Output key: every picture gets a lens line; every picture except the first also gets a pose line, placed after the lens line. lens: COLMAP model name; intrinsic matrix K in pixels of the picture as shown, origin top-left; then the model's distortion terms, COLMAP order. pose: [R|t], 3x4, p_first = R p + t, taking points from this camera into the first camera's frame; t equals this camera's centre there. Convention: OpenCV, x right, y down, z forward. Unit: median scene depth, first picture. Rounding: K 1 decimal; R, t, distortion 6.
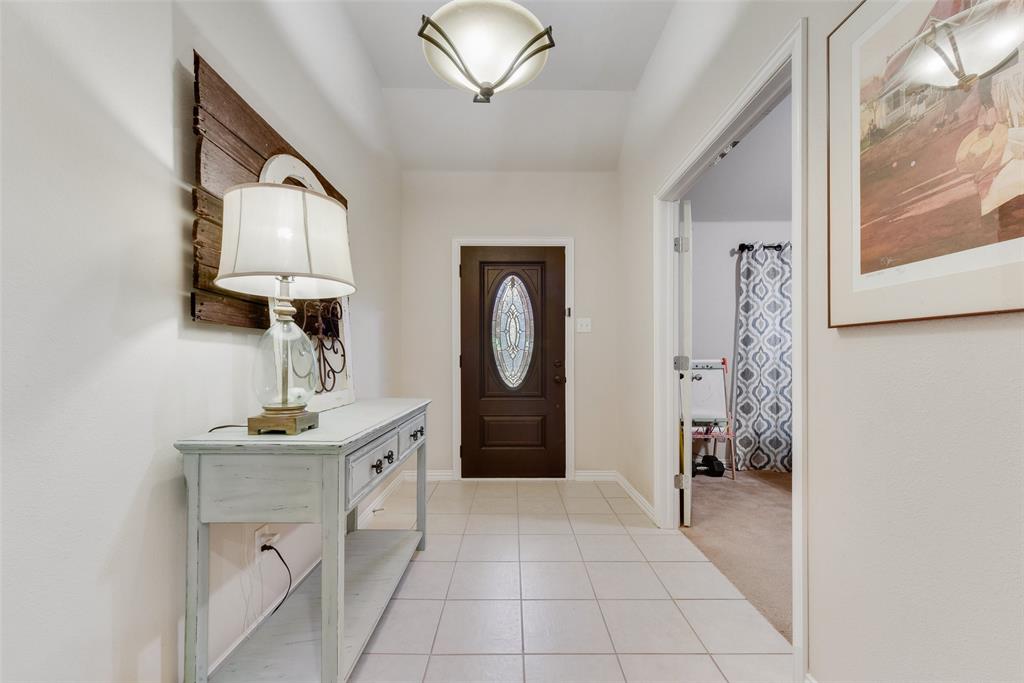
lens RADIAL K [[407.5, 0, 507.6], [0, 407.5, 359.9], [0, 0, 1]] dist [0.007843, -0.000423]
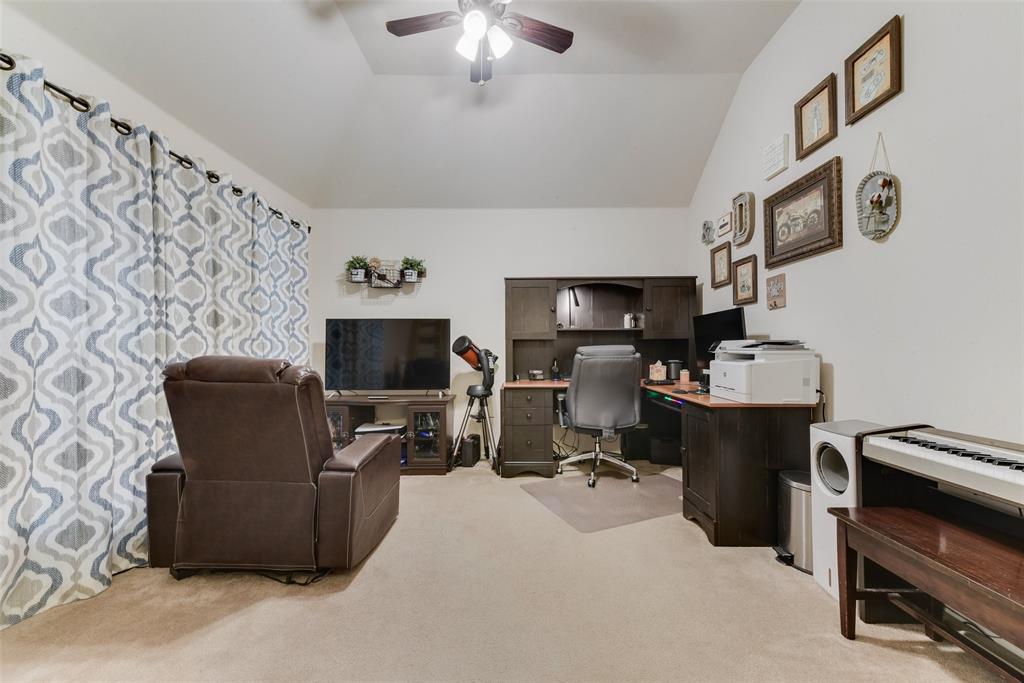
lens RADIAL K [[407.5, 0, 513.4], [0, 407.5, 347.0], [0, 0, 1]] dist [0.007843, -0.000423]
pose [[0.005770, 0.007780, 0.999953, 0.205950], [0.000339, 0.999970, -0.007782, 0.002163], [-0.999983, 0.000384, 0.005767, 0.515291]]
